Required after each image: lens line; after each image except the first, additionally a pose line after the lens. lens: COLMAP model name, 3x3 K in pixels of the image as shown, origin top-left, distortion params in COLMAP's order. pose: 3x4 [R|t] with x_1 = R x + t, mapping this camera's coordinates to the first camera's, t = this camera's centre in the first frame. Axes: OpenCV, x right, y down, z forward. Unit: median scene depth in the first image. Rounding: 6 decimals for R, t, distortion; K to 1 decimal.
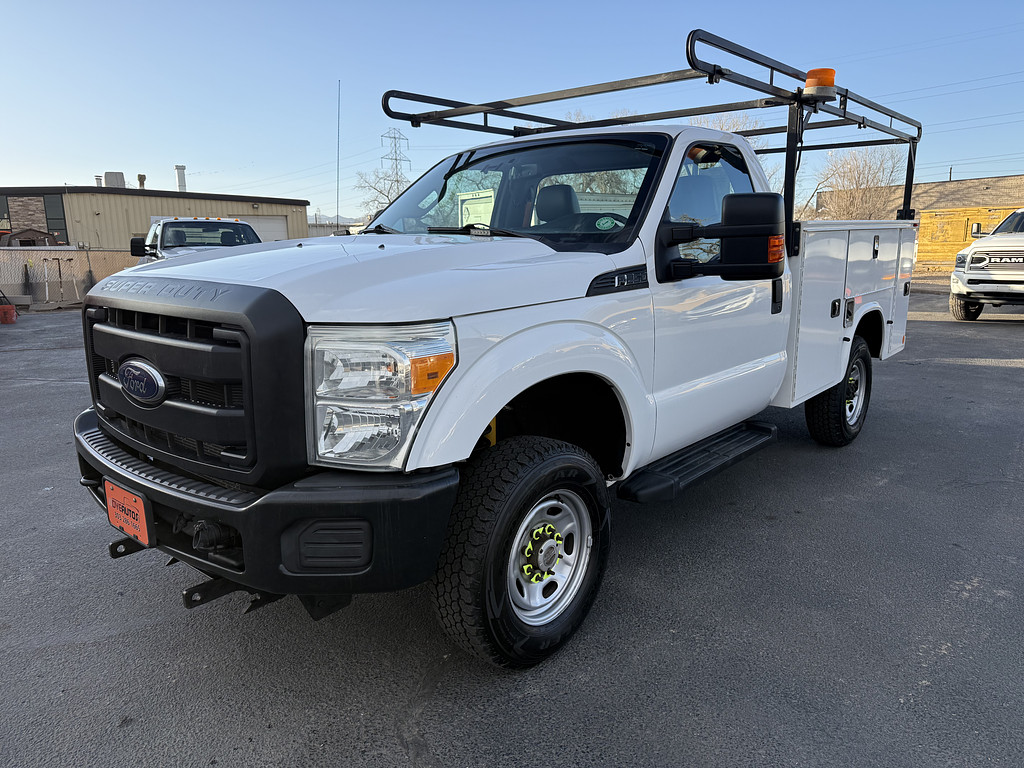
lens RADIAL K [[678.4, 0, 517.3], [0, 678.4, 389.8], [0, 0, 1]] dist [0.110950, -0.153142]
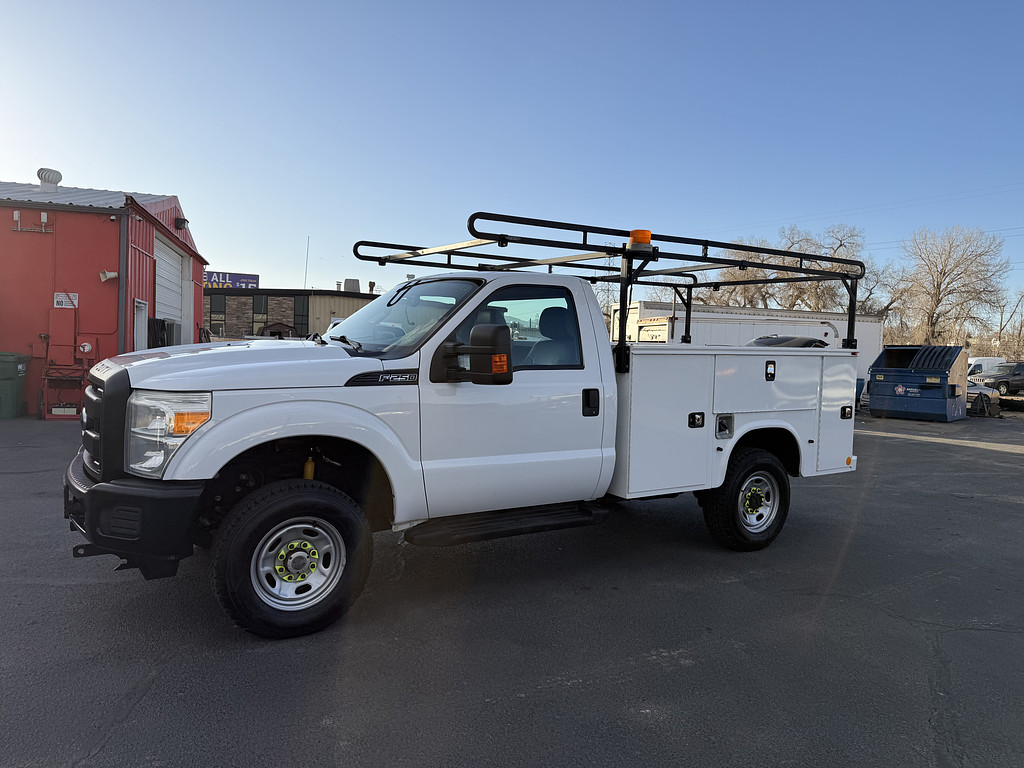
lens RADIAL K [[678.4, 0, 517.3], [0, 678.4, 389.8], [0, 0, 1]] dist [0.110950, -0.153142]
pose [[0.958564, 0.062568, -0.277921, 0.561209], [-0.103567, 0.985367, -0.135375, 0.020785], [0.265384, 0.158549, 0.951017, -0.203448]]
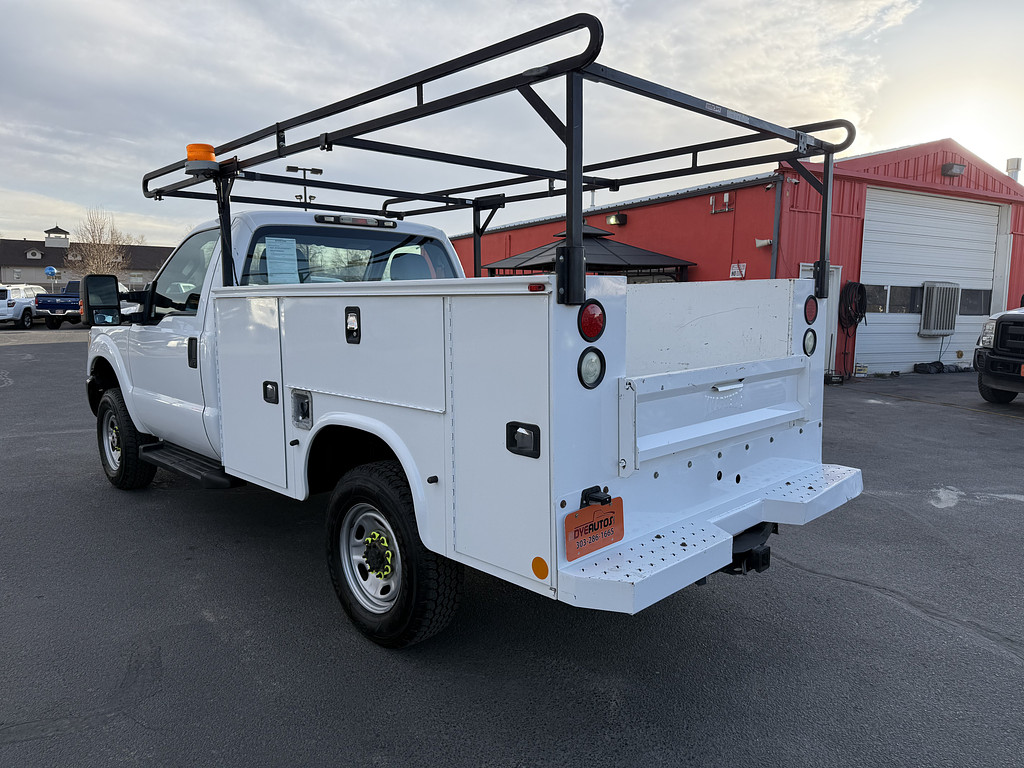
lens RADIAL K [[720.1, 0, 556.0], [0, 720.1, 388.4], [0, 0, 1]] dist [0.101658, -0.196194]
pose [[-0.046558, 0.136995, -0.989477, 1.481445], [-0.214640, 0.966042, 0.143850, -0.363960], [0.975583, 0.219079, -0.015572, 1.540688]]
